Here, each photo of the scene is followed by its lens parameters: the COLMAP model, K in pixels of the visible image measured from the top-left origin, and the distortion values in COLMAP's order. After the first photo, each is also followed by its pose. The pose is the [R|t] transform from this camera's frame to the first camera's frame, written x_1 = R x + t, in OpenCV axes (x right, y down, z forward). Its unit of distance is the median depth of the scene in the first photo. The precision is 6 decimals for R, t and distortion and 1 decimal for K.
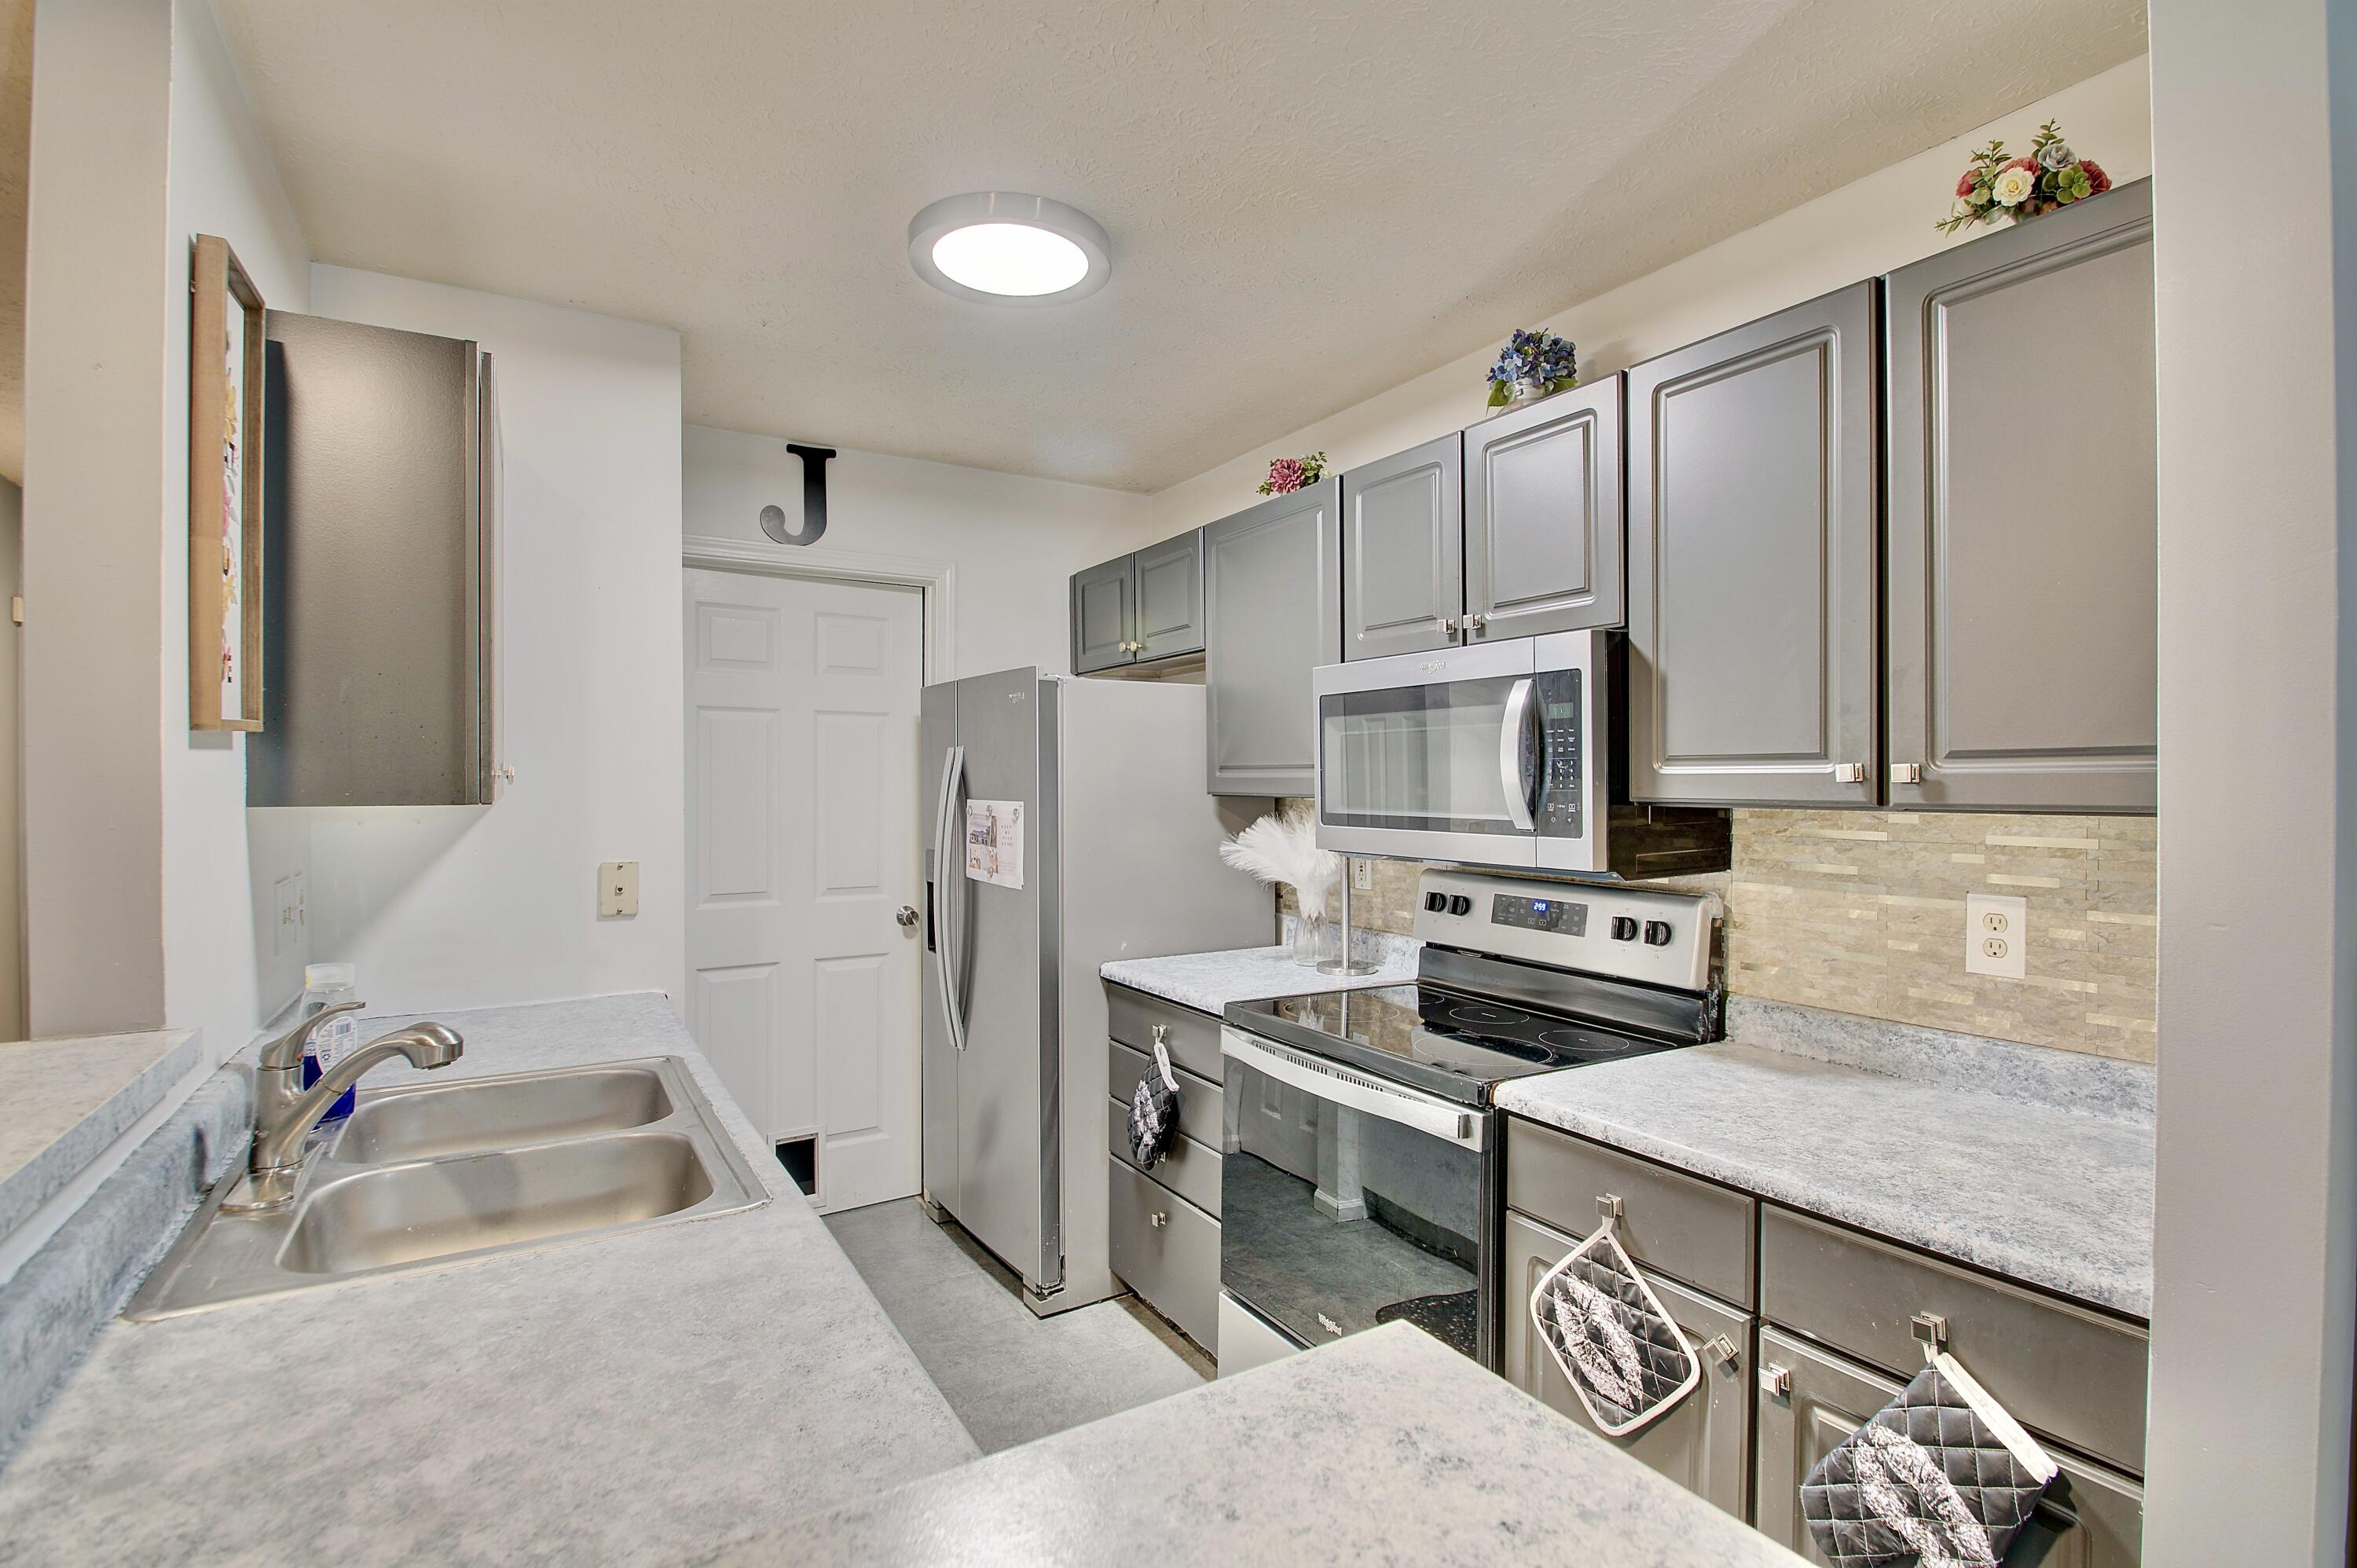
lens RADIAL K [[1075.5, 0, 1145.7], [0, 1075.5, 771.2], [0, 0, 1]] dist [-0.028140, -0.000010]
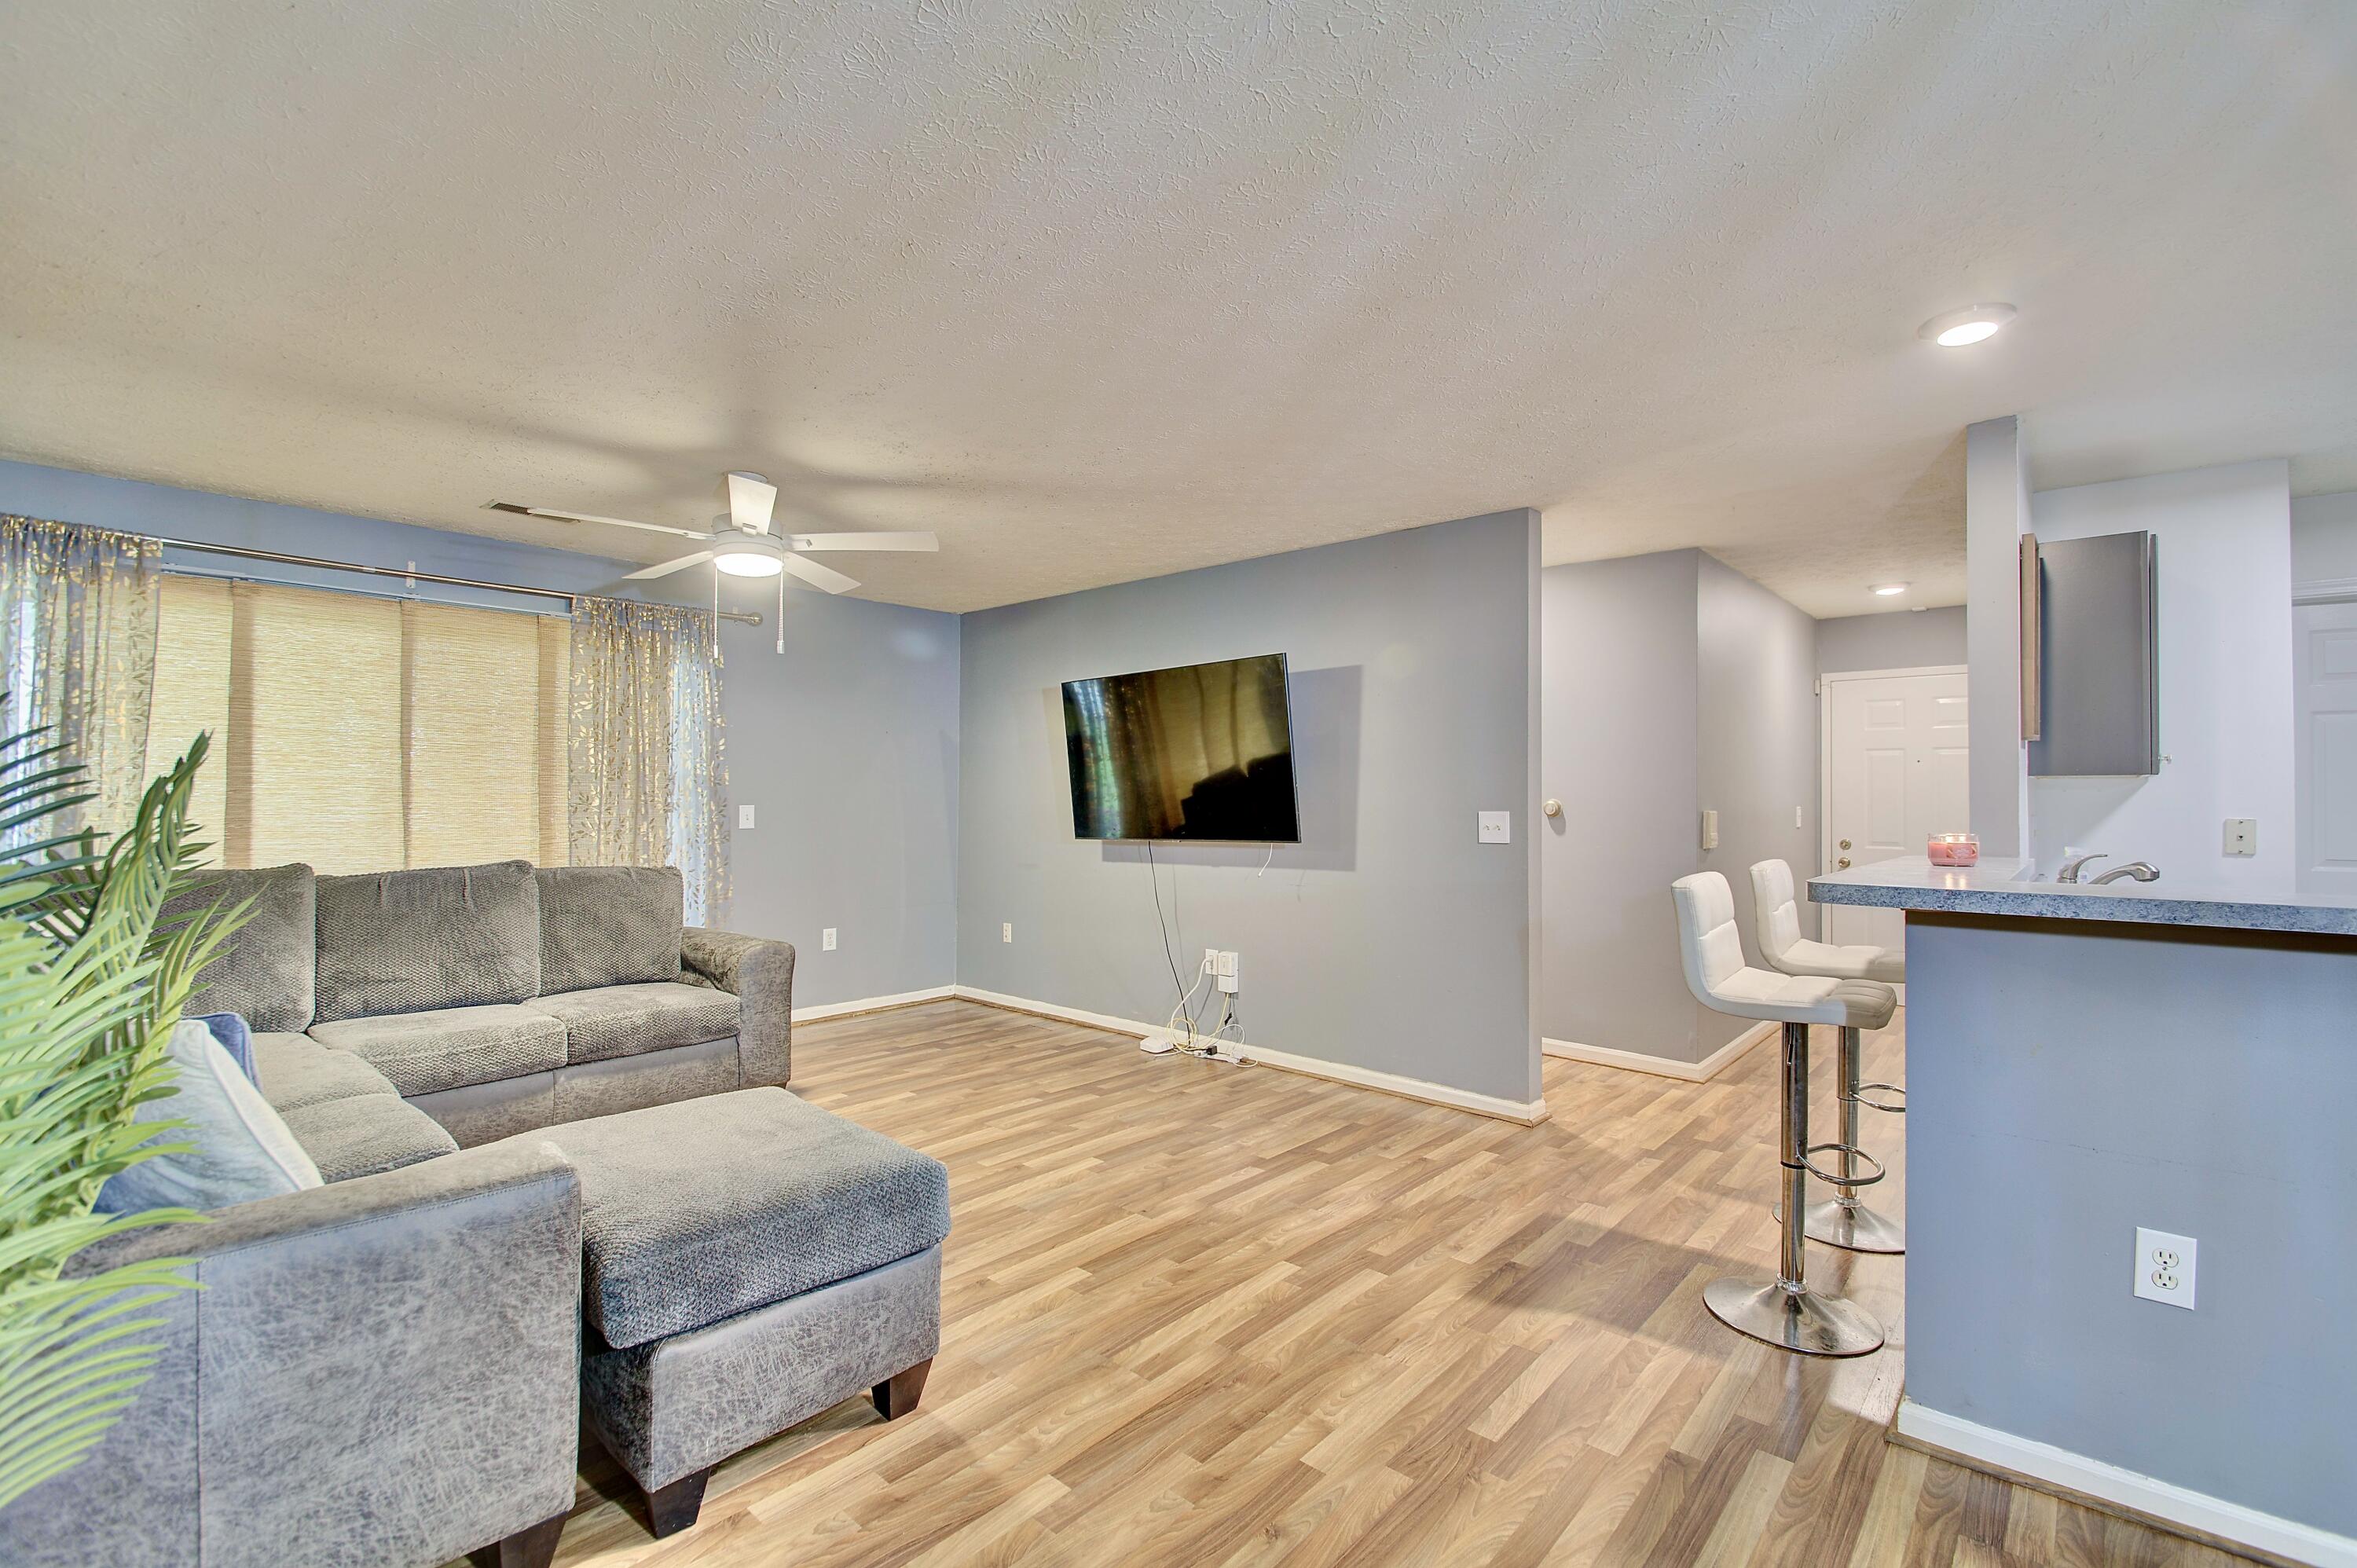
lens RADIAL K [[1028.0, 0, 1185.3], [0, 1028.0, 784.3], [0, 0, 1]] dist [-0.000240, -0.010572]
pose [[0.321105, -0.010124, -0.946989, 0.399825], [0.001097, 0.999946, -0.010318, 0.049679], [0.947043, 0.002274, 0.321099, -0.899588]]
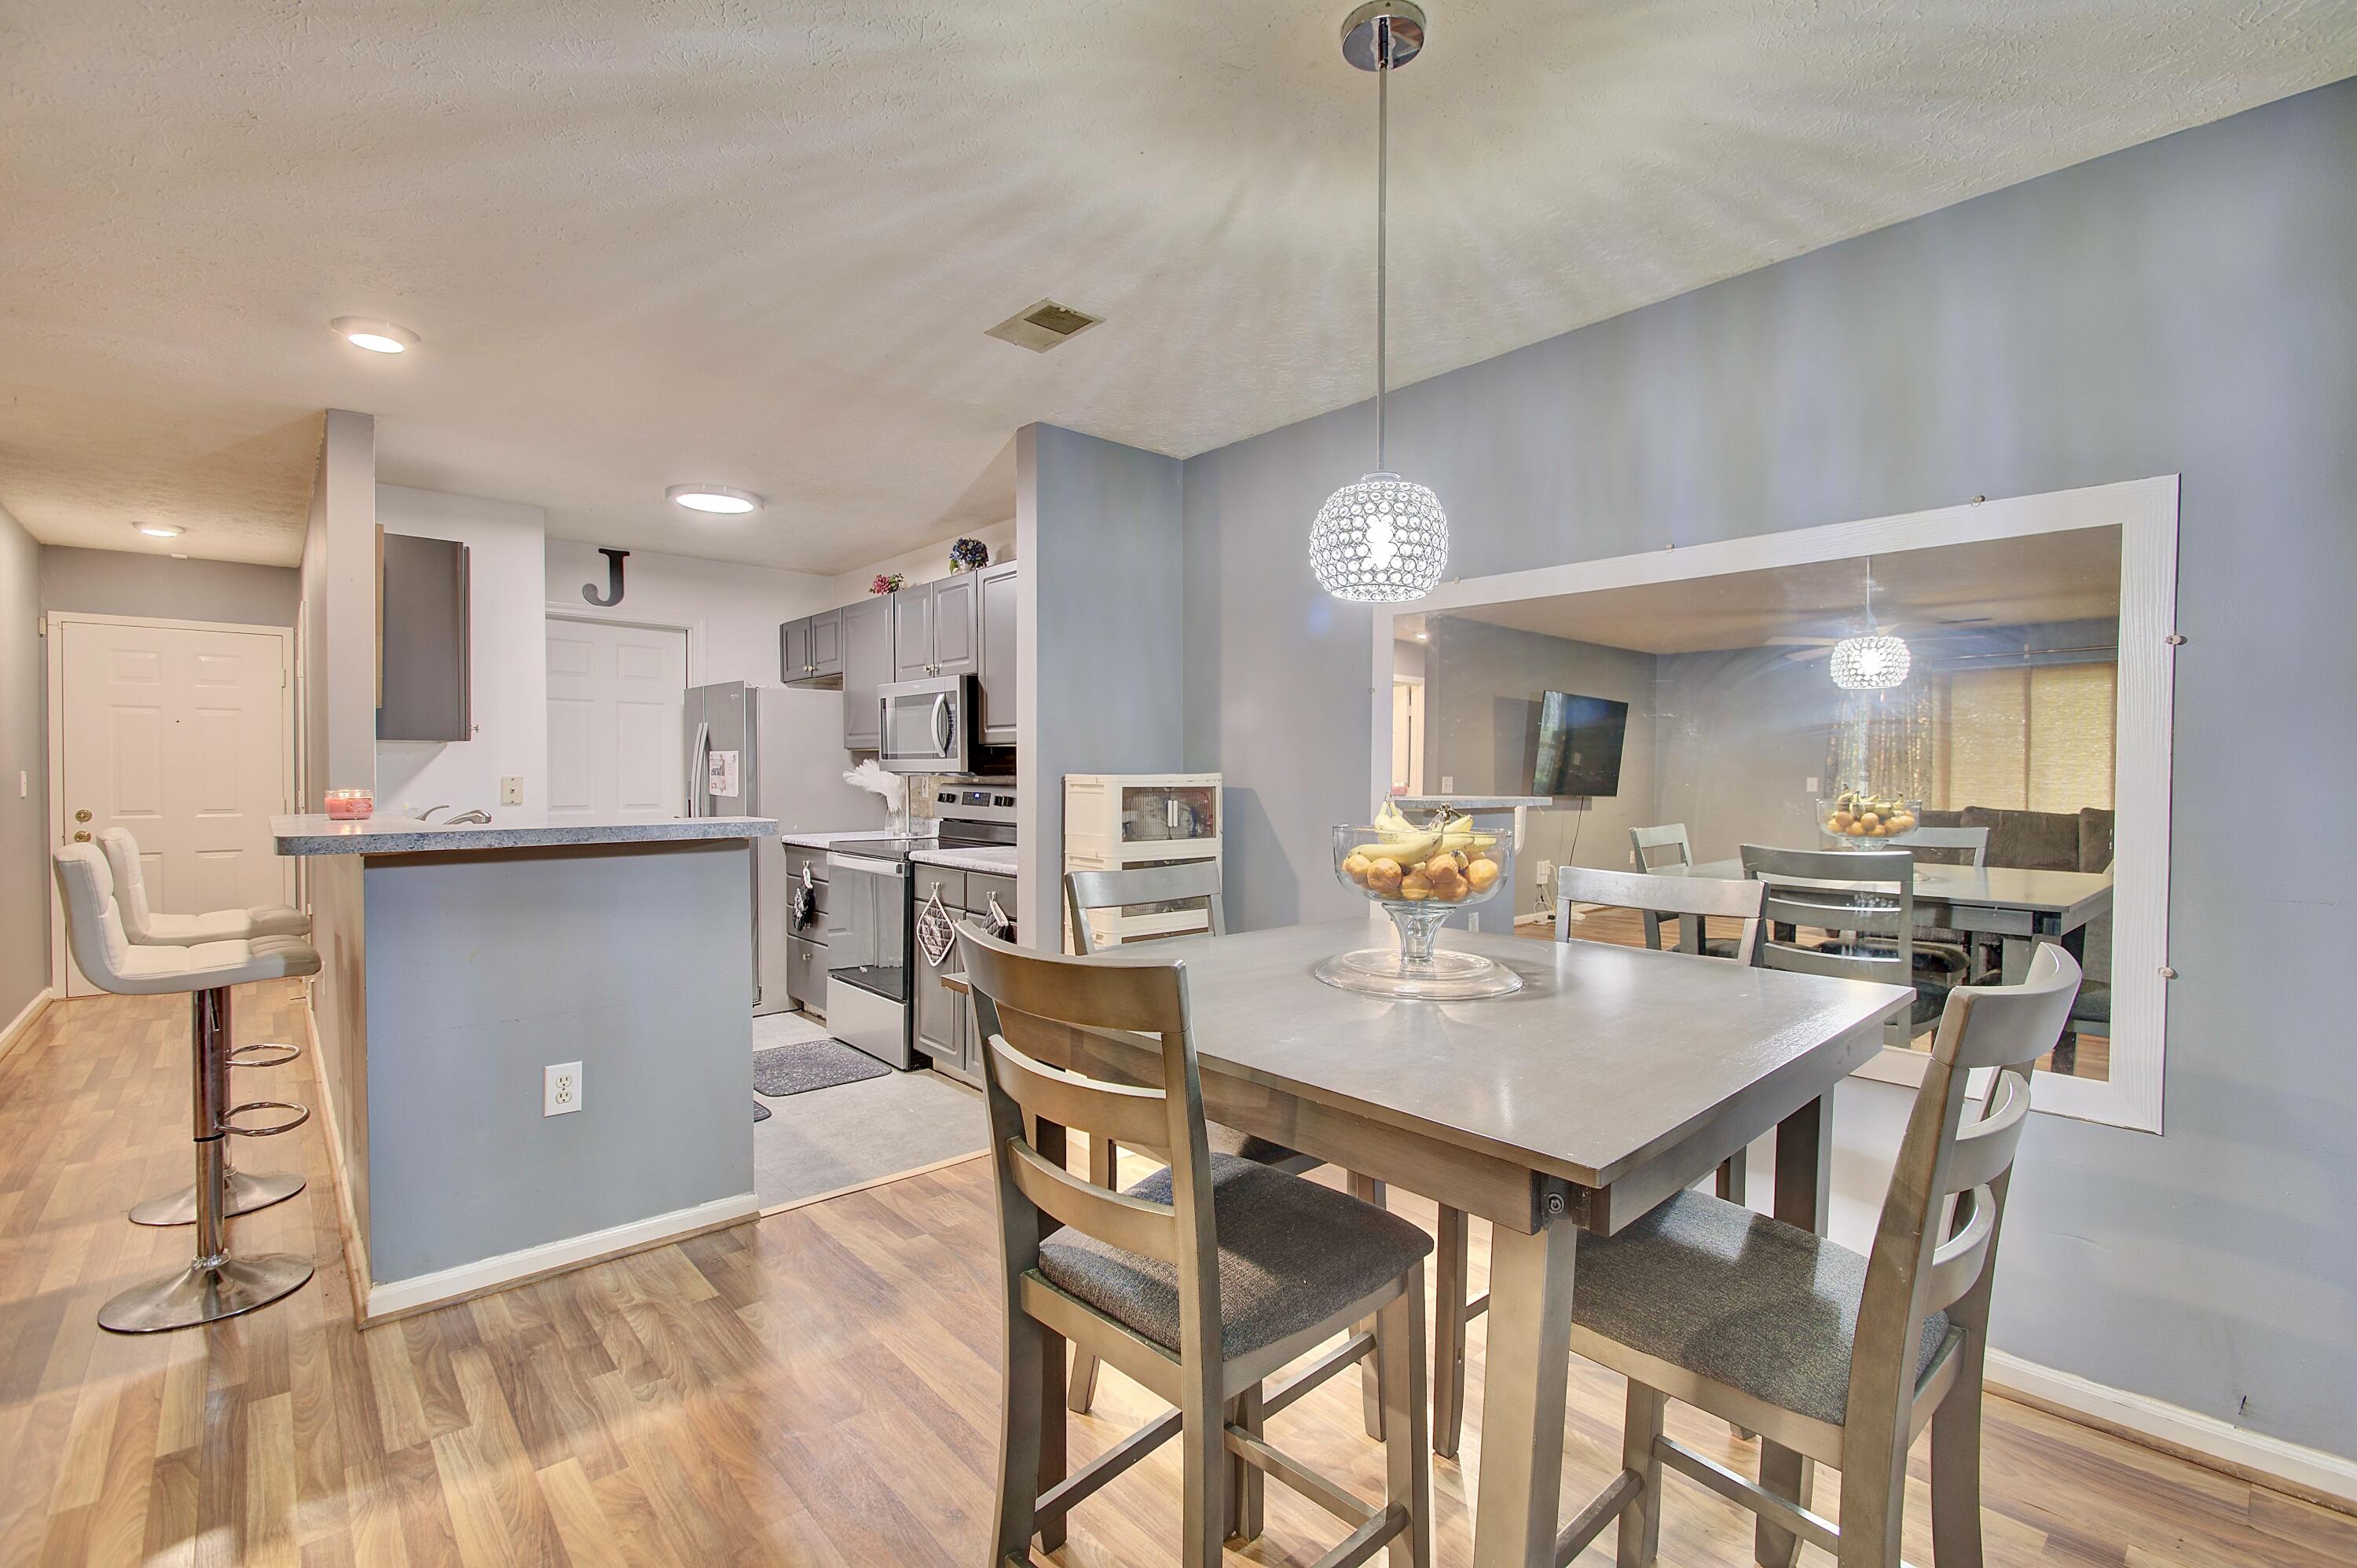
lens RADIAL K [[1028.0, 0, 1185.3], [0, 1028.0, 784.3], [0, 0, 1]] dist [-0.000240, -0.010572]
pose [[0.976726, -0.000675, 0.214492, 0.326408], [-0.003737, 0.999790, 0.020166, 0.057081], [-0.214460, -0.020498, 0.976518, -1.155165]]
